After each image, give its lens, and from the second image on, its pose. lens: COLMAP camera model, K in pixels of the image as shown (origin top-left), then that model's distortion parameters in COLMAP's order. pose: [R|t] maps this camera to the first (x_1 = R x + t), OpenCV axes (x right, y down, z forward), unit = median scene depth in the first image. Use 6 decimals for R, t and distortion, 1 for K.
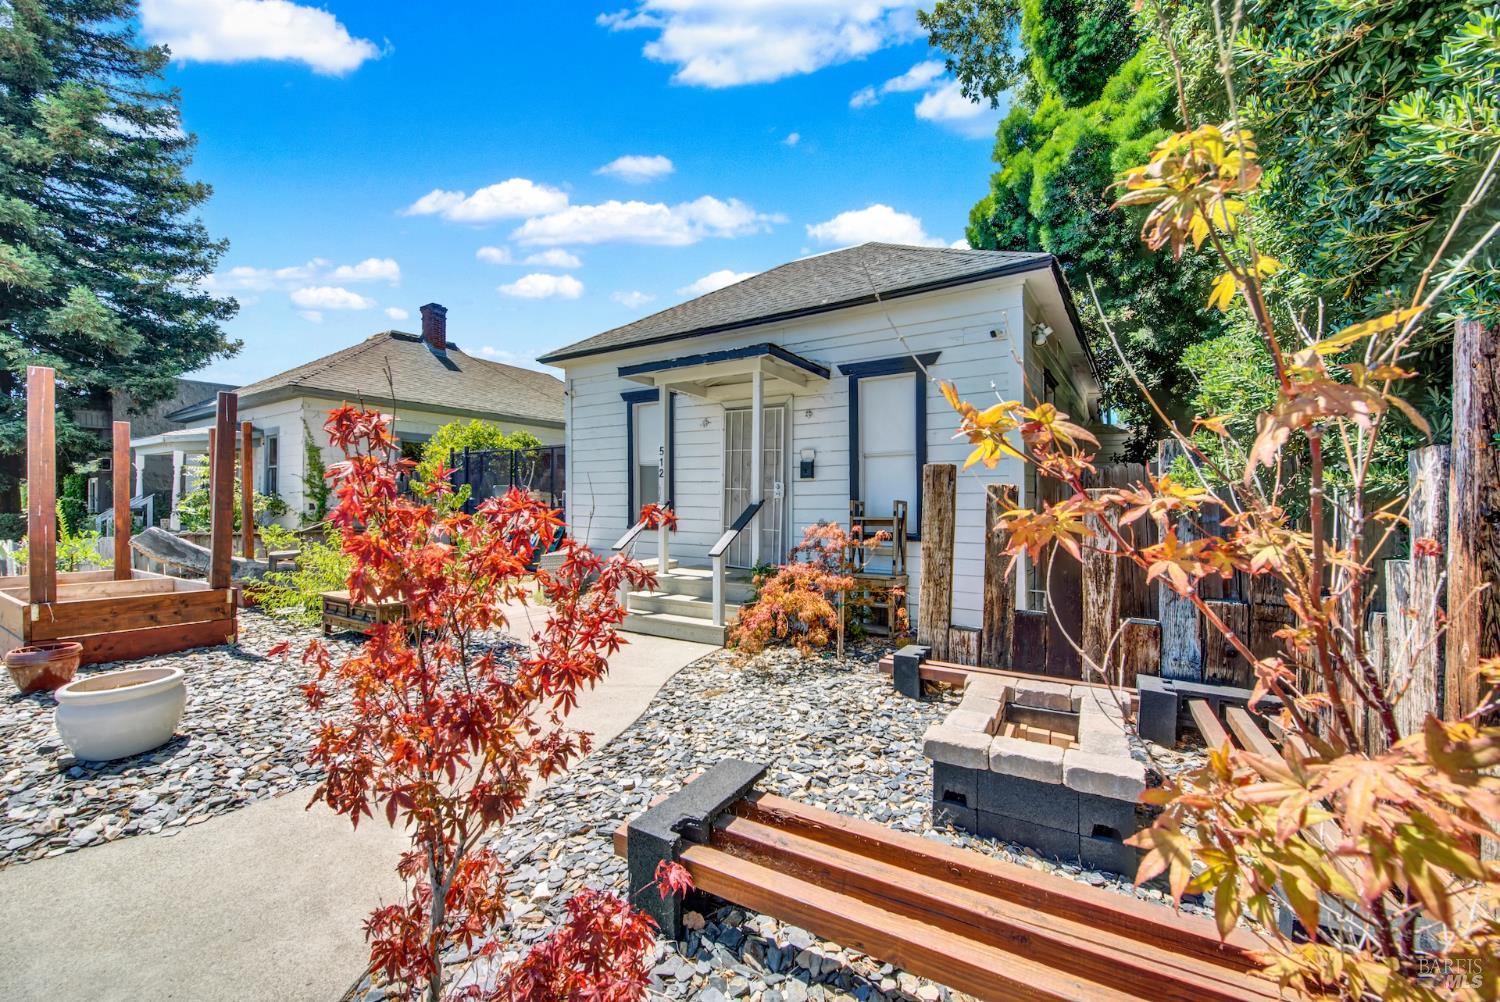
lens RADIAL K [[598.0, 0, 756.4], [0, 598.0, 502.7], [0, 0, 1]] dist [0.000481, -0.000784]
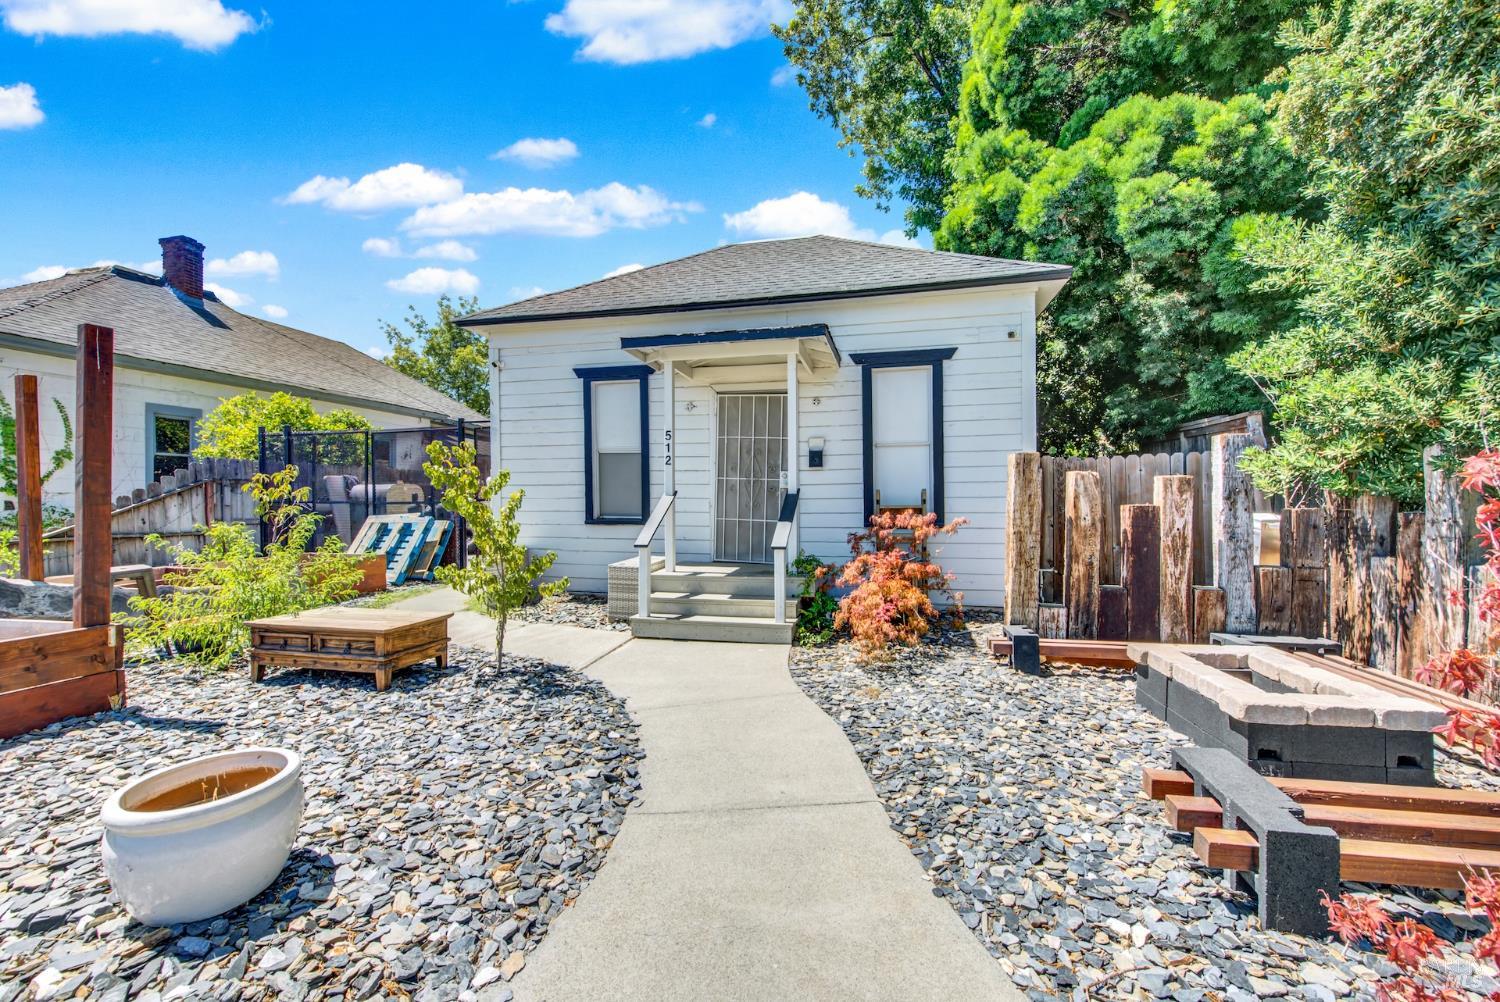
lens RADIAL K [[598.0, 0, 756.4], [0, 598.0, 502.7], [0, 0, 1]] dist [0.000481, -0.000784]
pose [[0.940250, -0.010141, 0.340333, -0.403915], [0.007437, 0.999930, 0.009249, 0.008586], [-0.340403, -0.006165, 0.940260, 0.132928]]
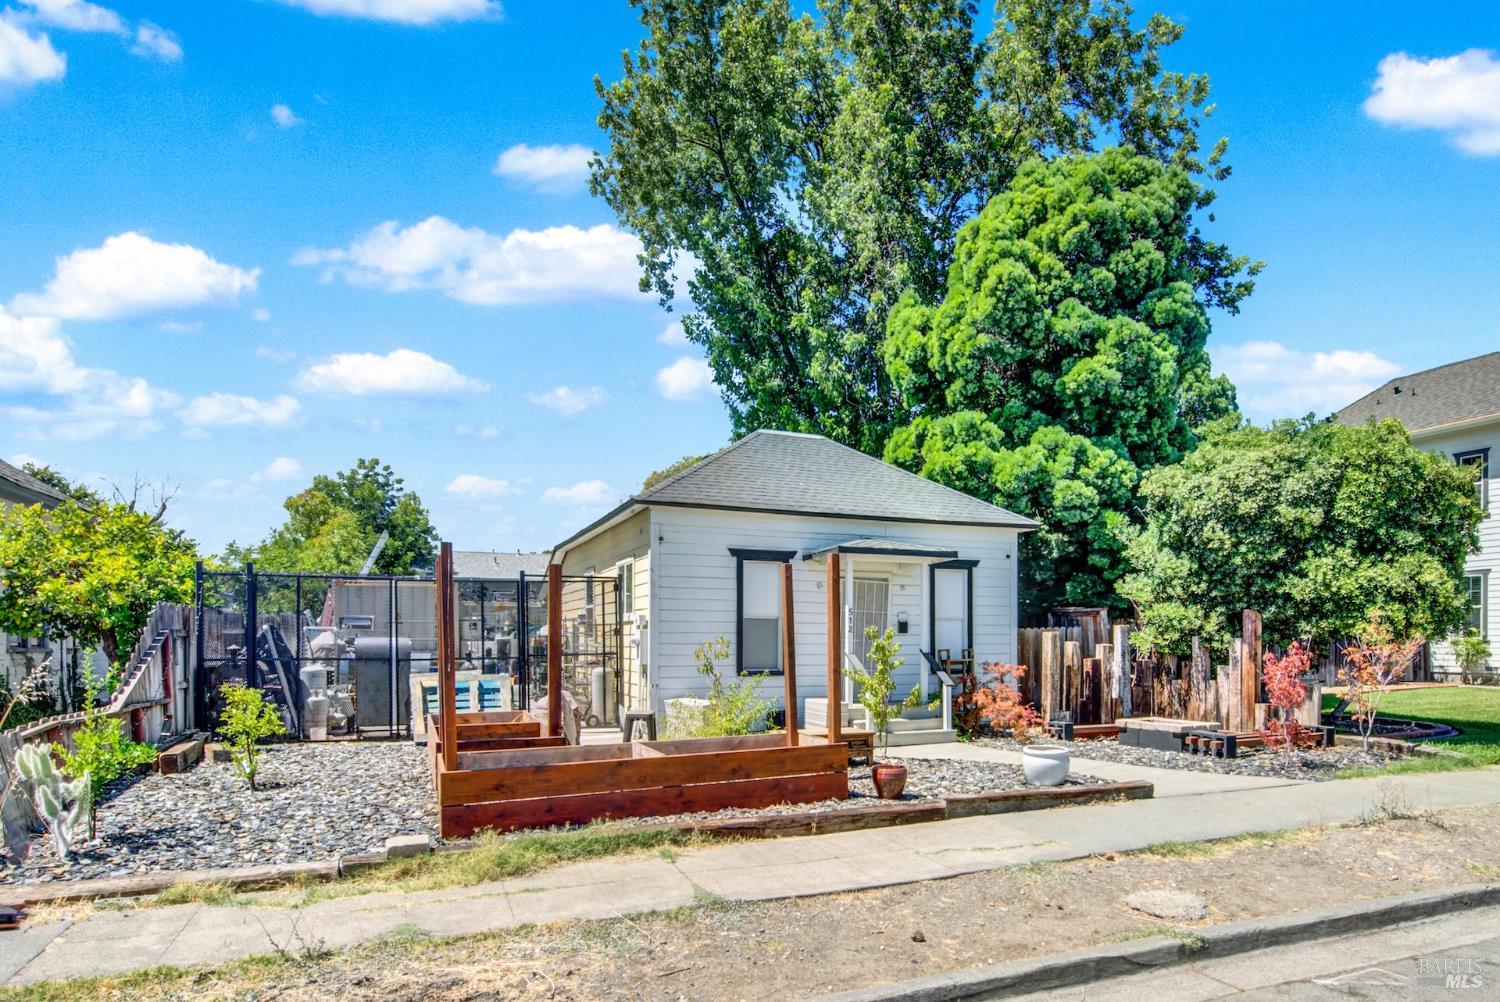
lens RADIAL K [[886.8, 0, 805.7], [0, 886.8, 637.0], [0, 0, 1]] dist [-0.000396, -0.001149]
pose [[0.552582, -0.002238, 0.833455, -2.146185], [0.000911, 0.999997, 0.002081, -0.043649], [-0.833458, -0.000391, 0.552583, 0.024820]]
